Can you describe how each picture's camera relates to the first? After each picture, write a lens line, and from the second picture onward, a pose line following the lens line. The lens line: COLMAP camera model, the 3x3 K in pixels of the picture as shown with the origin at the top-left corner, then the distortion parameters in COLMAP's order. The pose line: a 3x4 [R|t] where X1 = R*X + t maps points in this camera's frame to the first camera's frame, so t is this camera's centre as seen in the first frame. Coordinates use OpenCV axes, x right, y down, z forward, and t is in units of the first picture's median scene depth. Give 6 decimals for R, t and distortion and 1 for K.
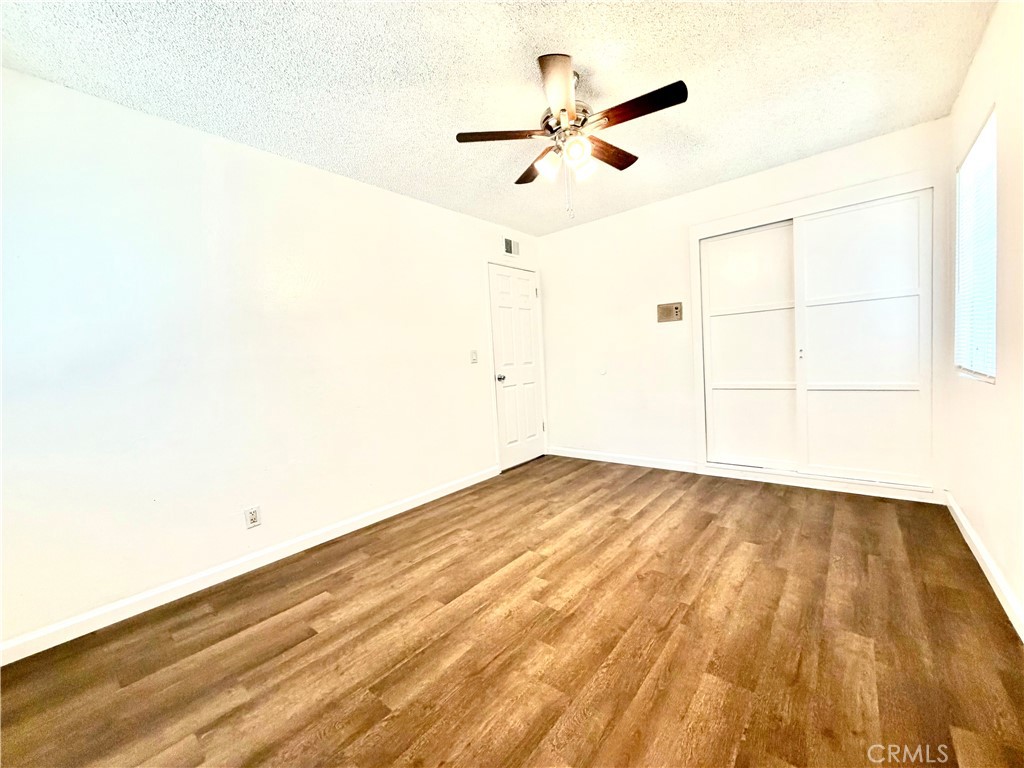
lens RADIAL K [[407.8, 0, 510.9], [0, 407.8, 383.6], [0, 0, 1]] dist [-0.006700, 0.001152]
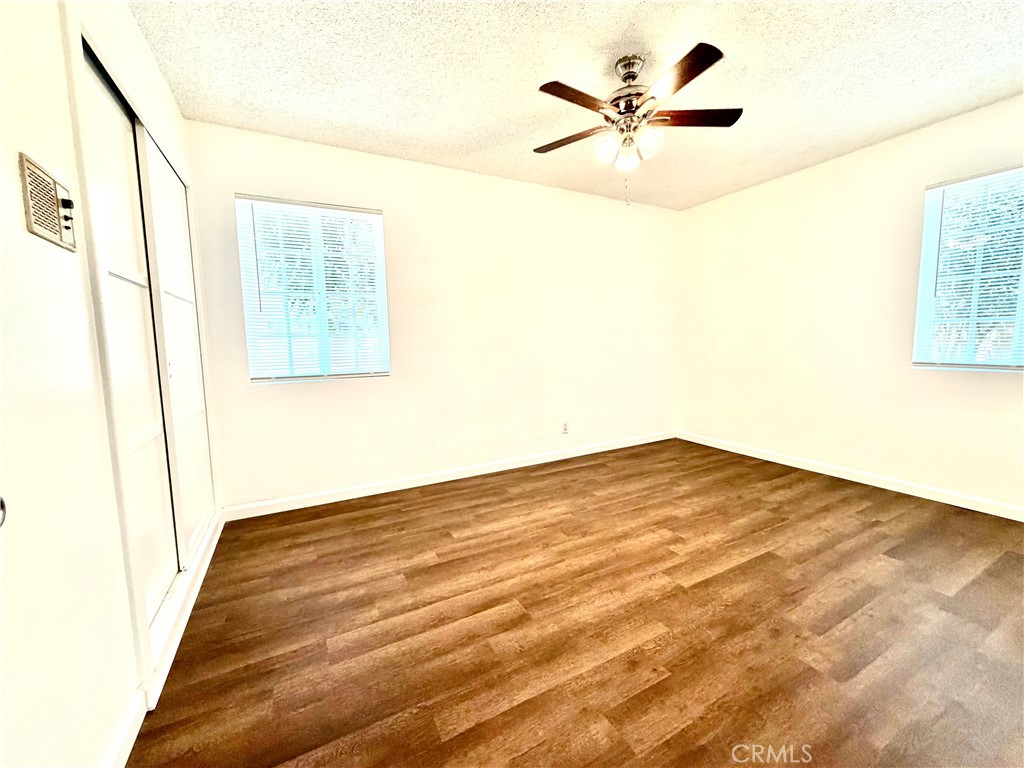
lens RADIAL K [[407.8, 0, 512.1], [0, 407.8, 383.3], [0, 0, 1]] dist [-0.006700, 0.001152]
pose [[-0.924867, 0.042191, 0.377942, 0.043141], [0.100157, 0.985763, 0.135053, -0.112061], [-0.366863, 0.162759, -0.915926, 1.818205]]
